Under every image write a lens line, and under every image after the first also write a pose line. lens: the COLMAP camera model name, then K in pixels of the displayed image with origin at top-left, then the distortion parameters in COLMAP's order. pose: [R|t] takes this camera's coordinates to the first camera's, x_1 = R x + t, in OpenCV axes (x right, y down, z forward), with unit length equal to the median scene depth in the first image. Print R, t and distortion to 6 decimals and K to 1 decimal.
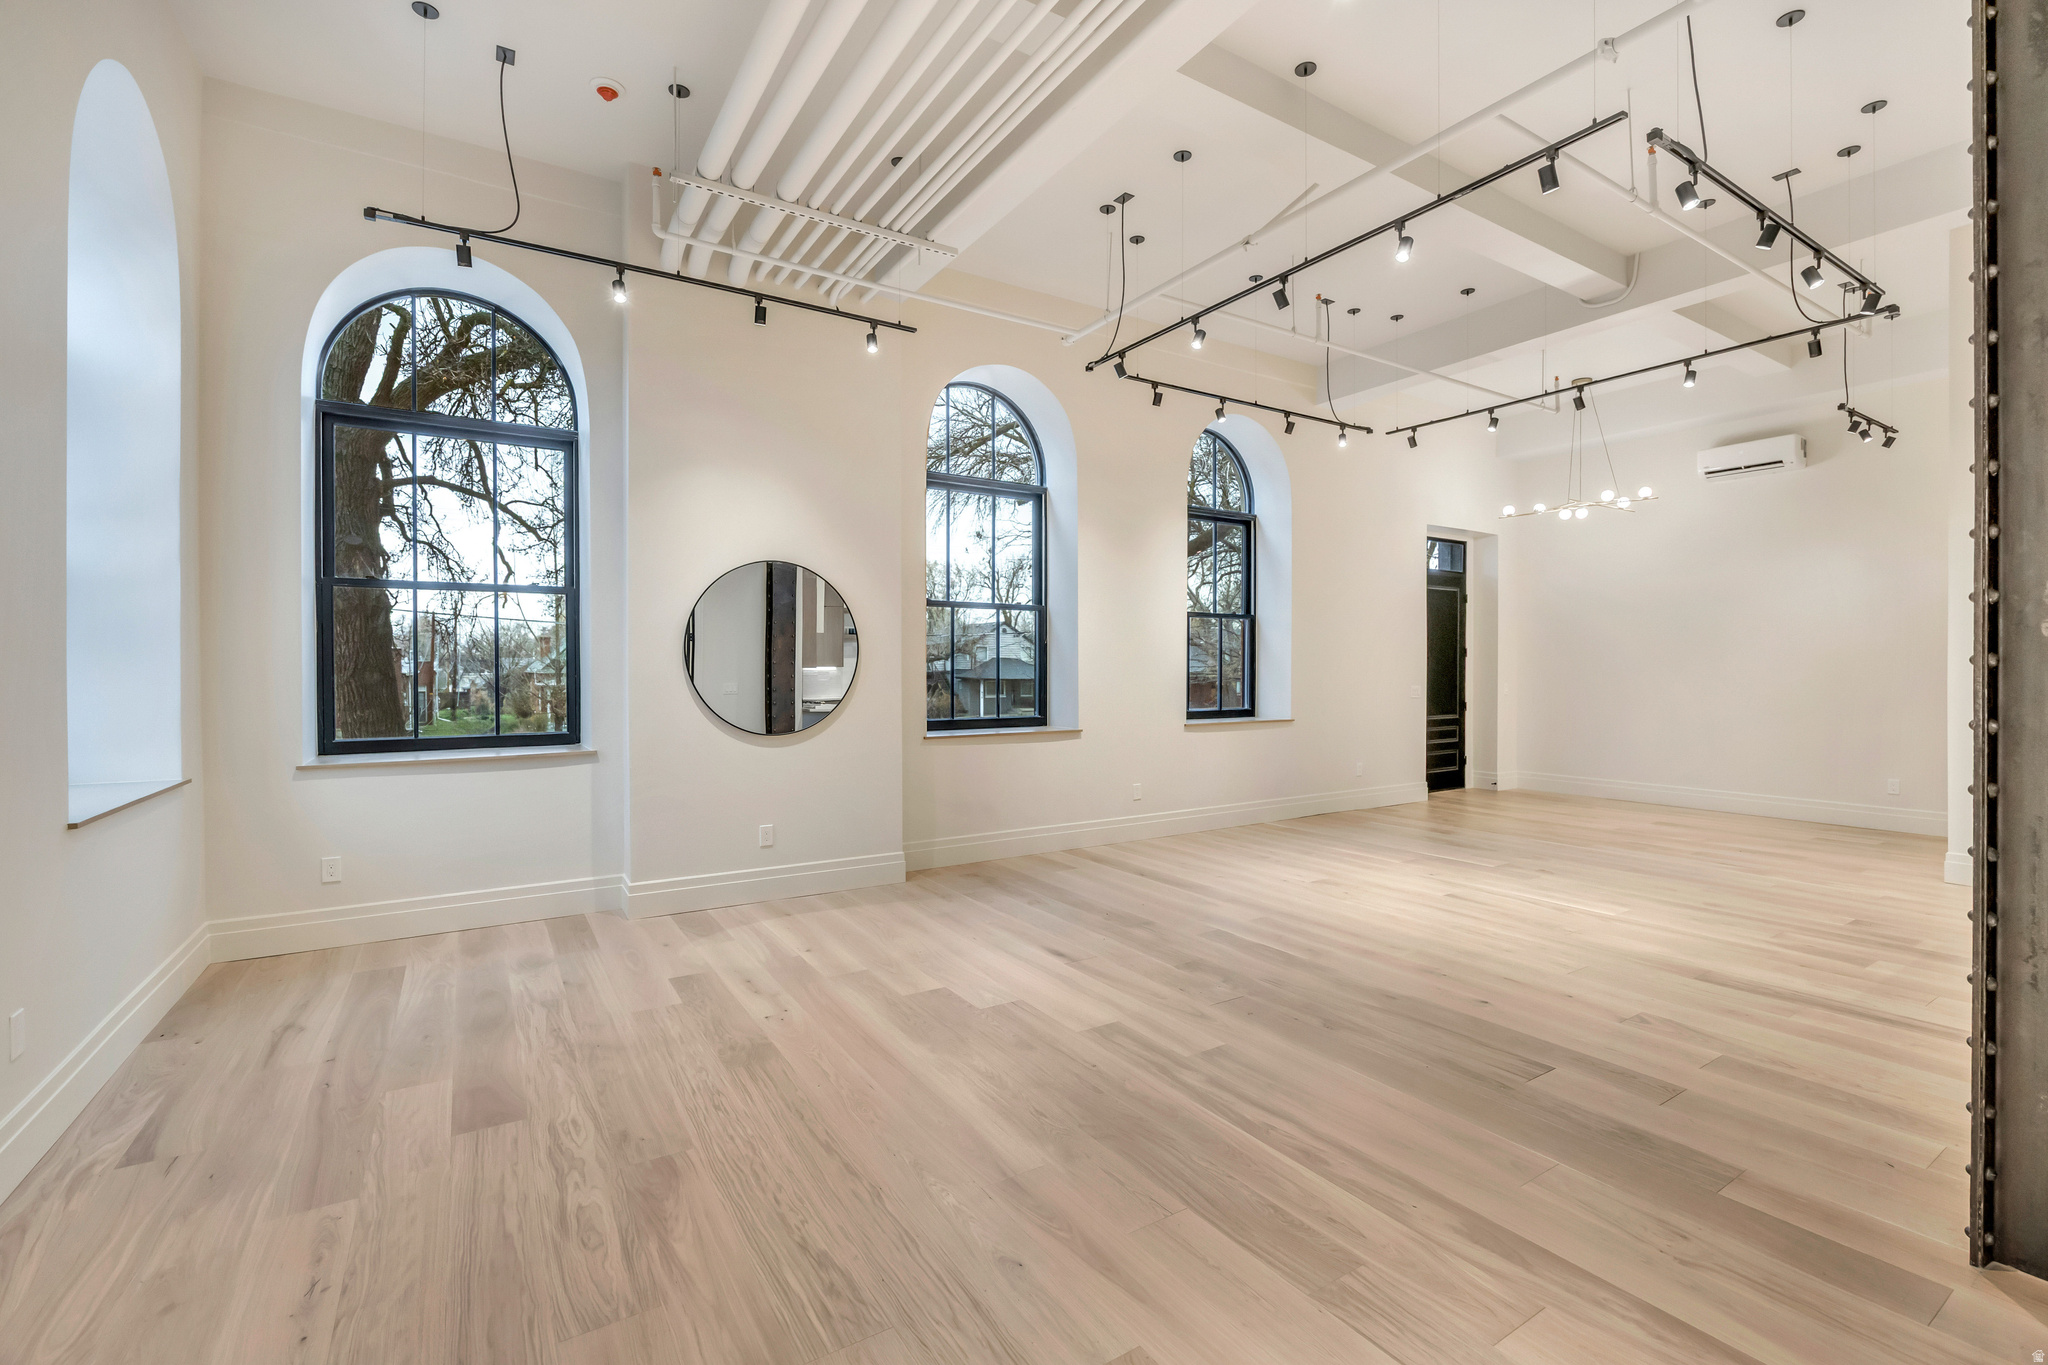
lens RADIAL K [[891.6, 0, 1013.3], [0, 891.6, 677.9], [0, 0, 1]] dist [-0.020229, 0.000286]
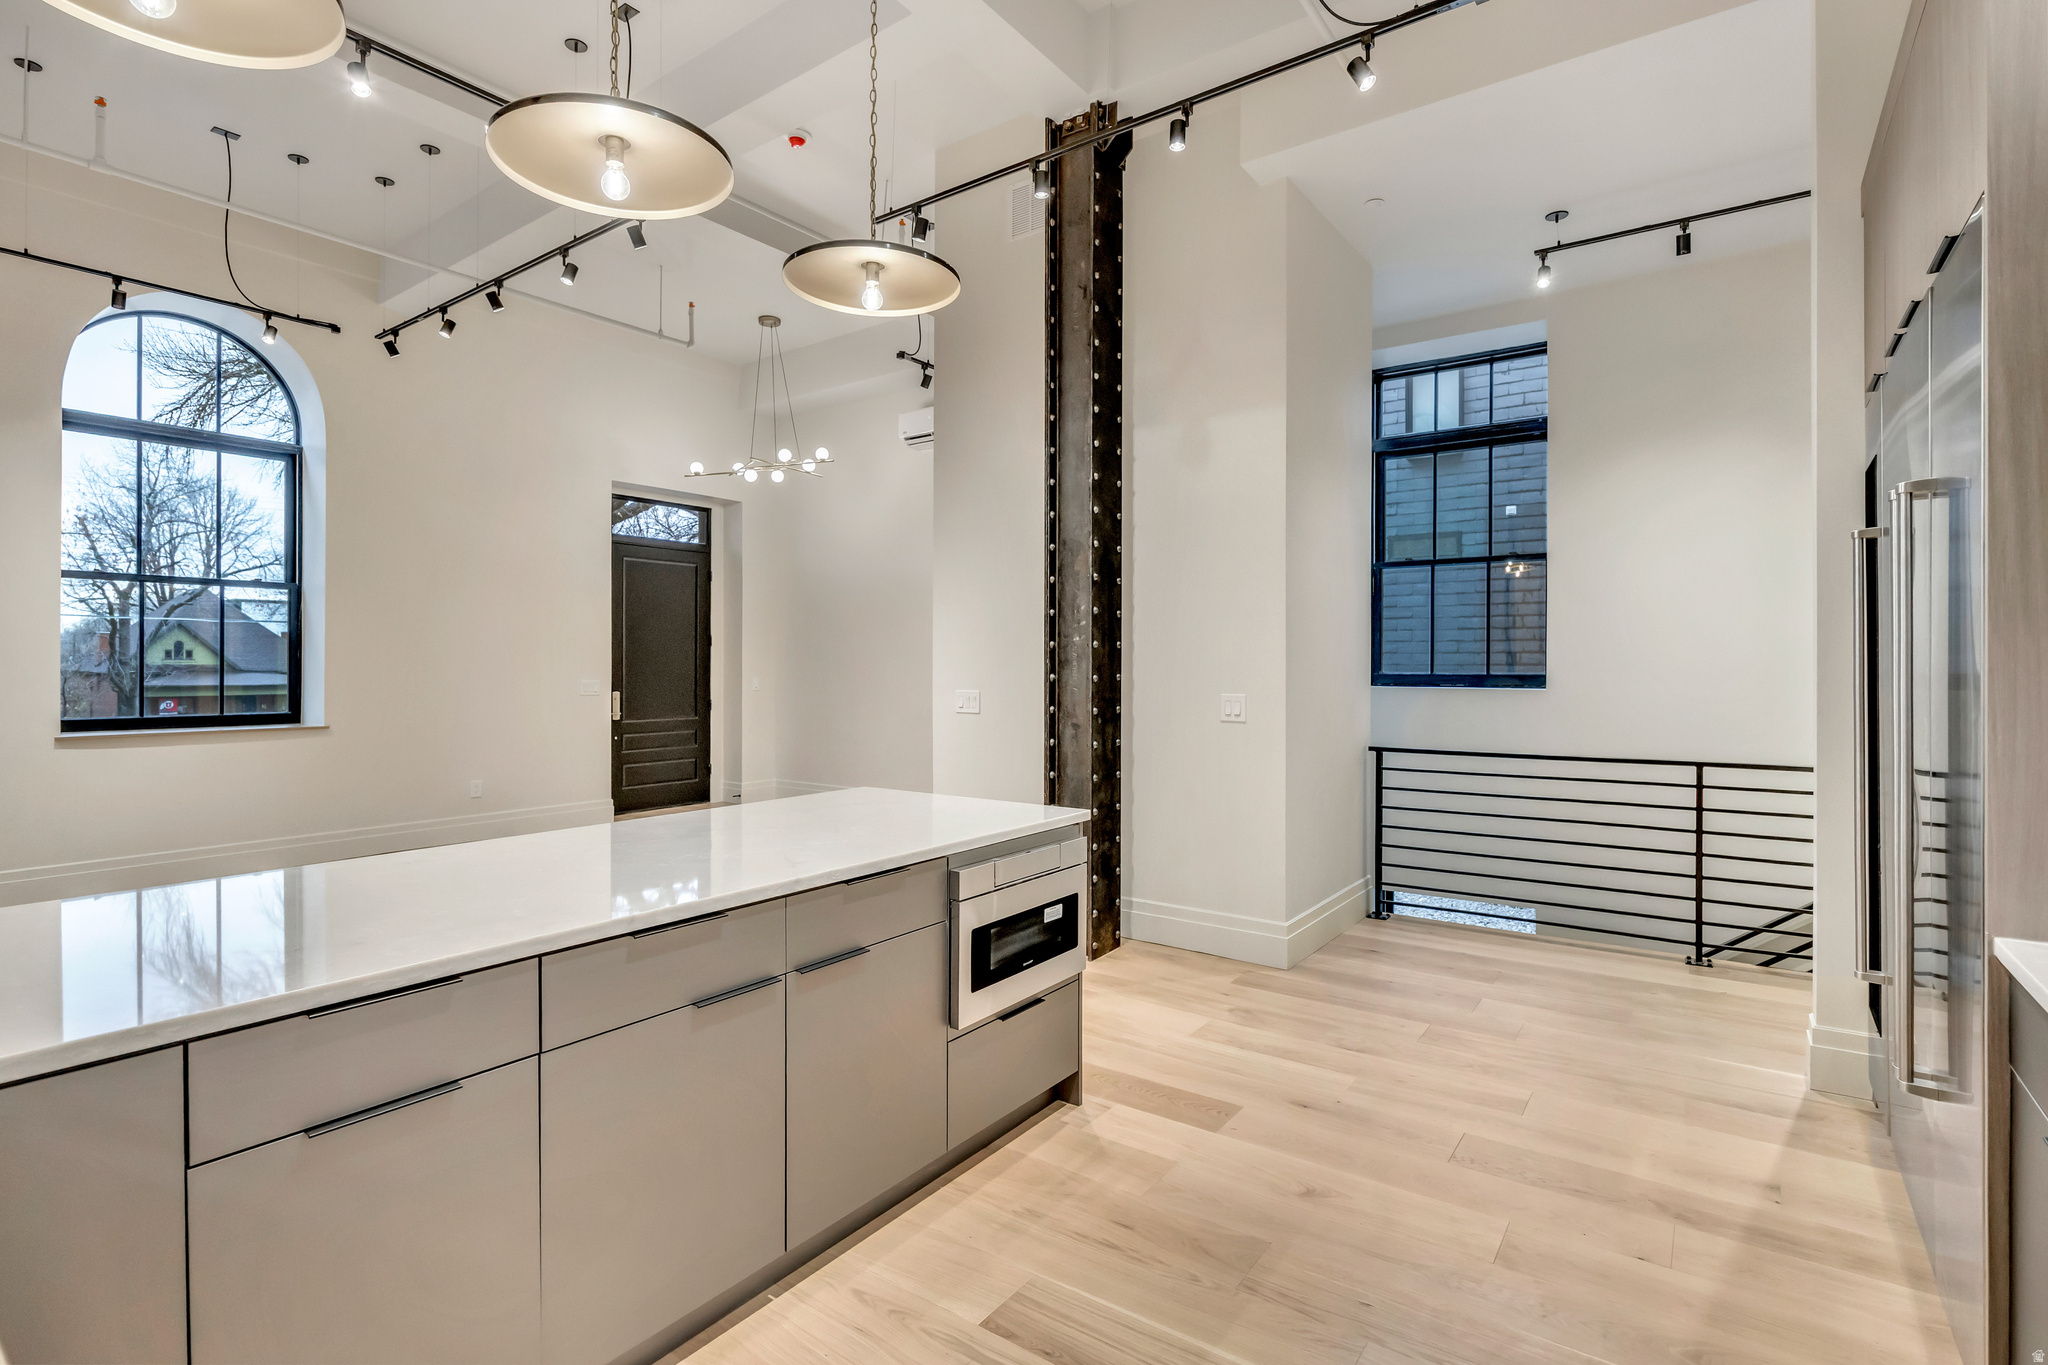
lens RADIAL K [[966.4, 0, 1037.5], [0, 966.4, 666.2], [0, 0, 1]] dist [-0.002609, -0.000141]
pose [[0.923240, -0.002106, 0.384219, 1.122079], [0.006221, 0.999936, -0.009468, 0.016119], [-0.384174, 0.011131, 0.923193, 0.093192]]
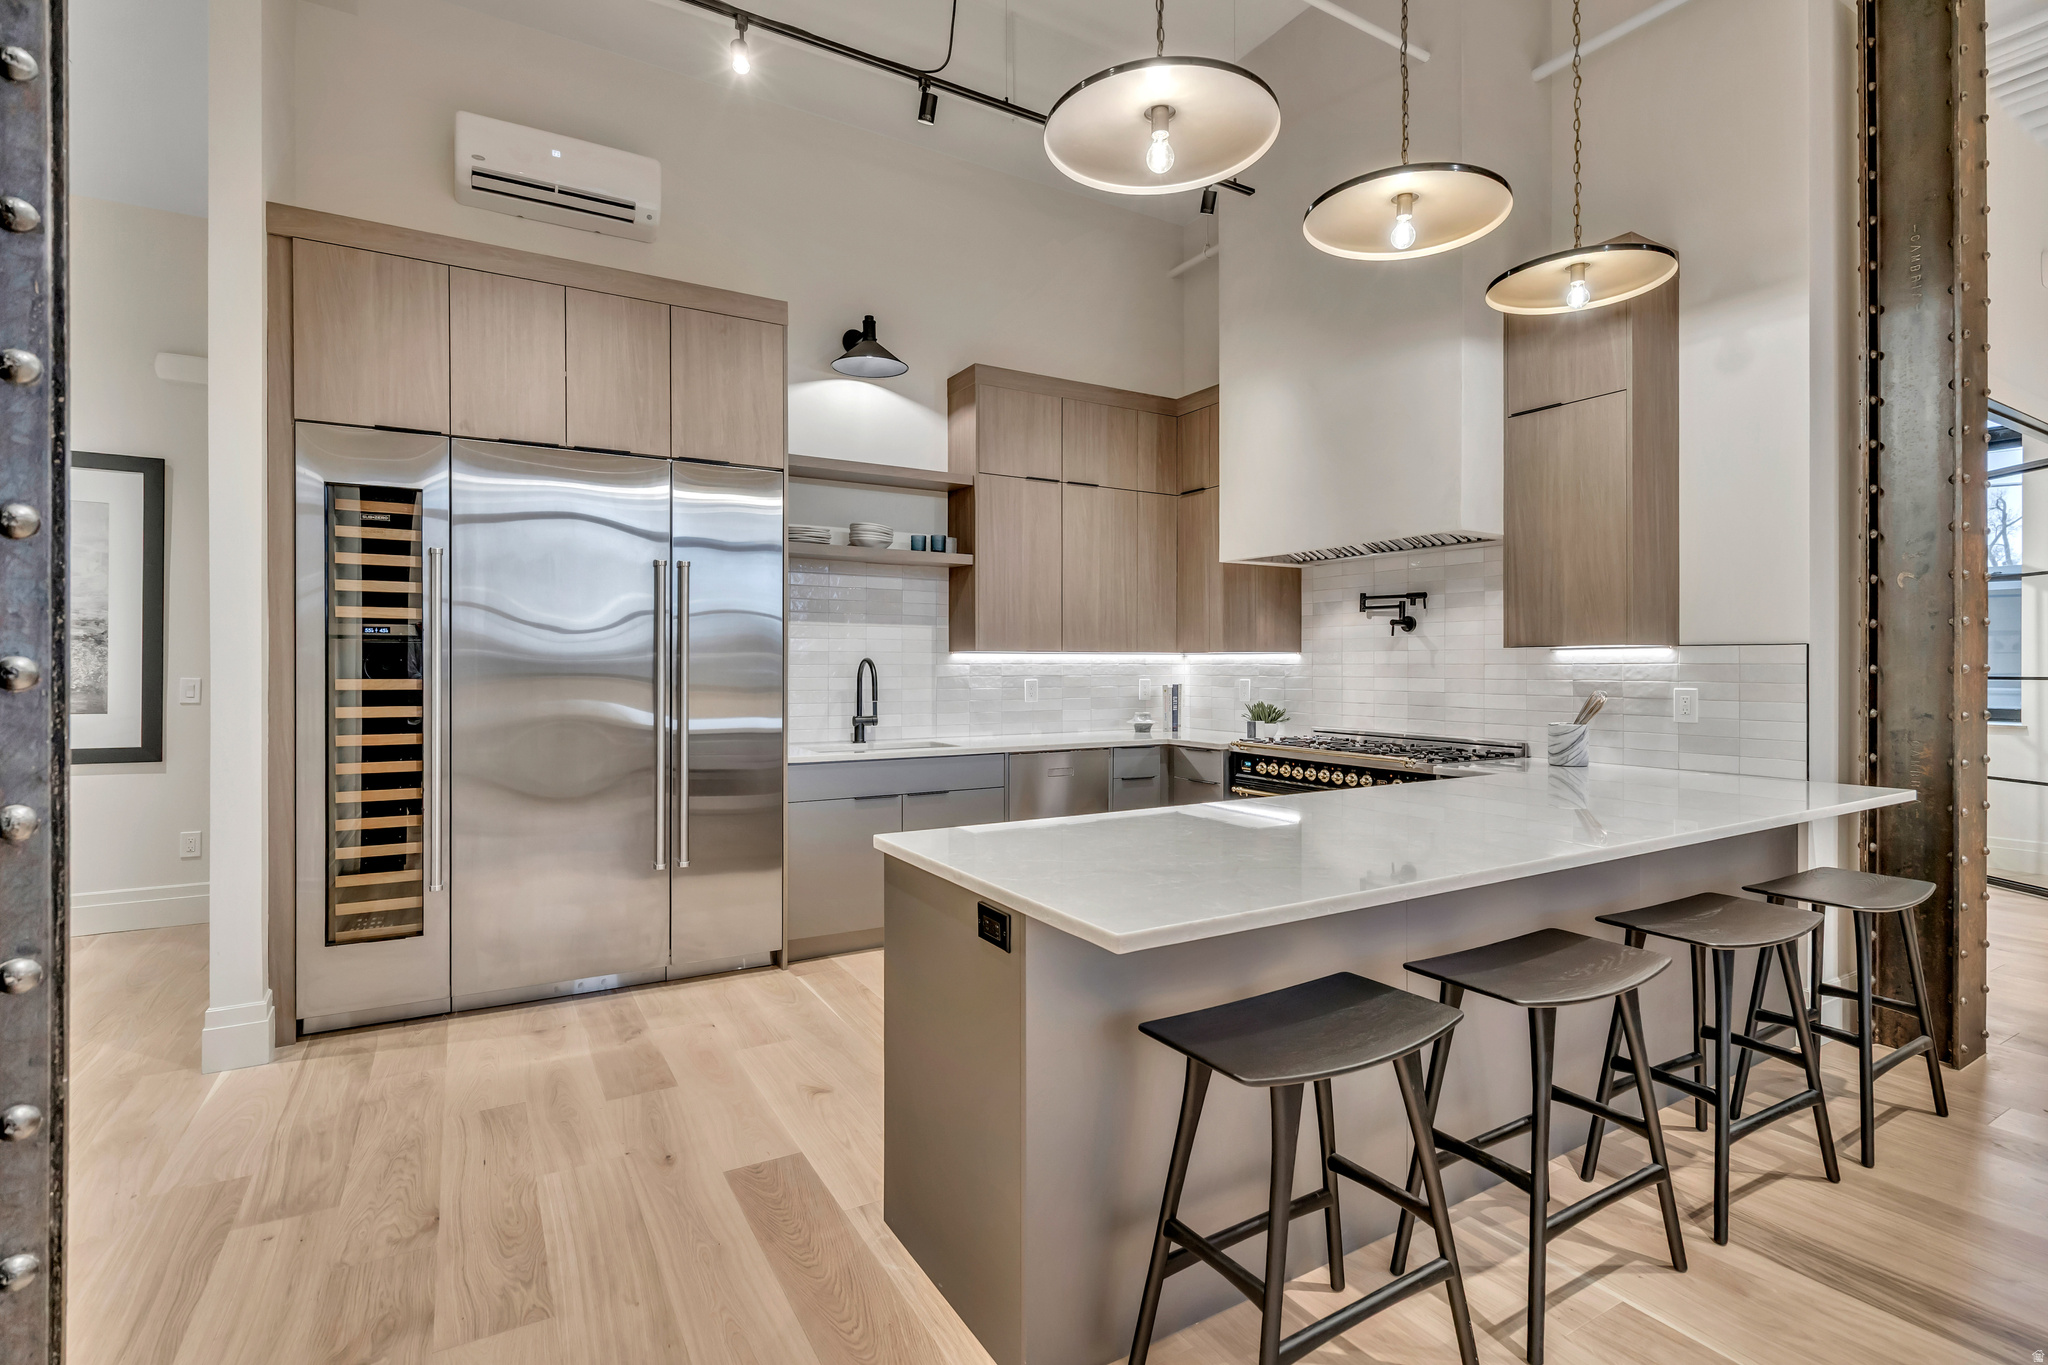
lens RADIAL K [[966.4, 0, 1037.5], [0, 966.4, 666.2], [0, 0, 1]] dist [-0.002609, -0.000141]
pose [[-0.999891, 0.000034, 0.014754, 1.334656], [0.000209, 0.999930, 0.011829, 0.013052], [-0.014753, 0.011831, -0.999821, 1.306919]]
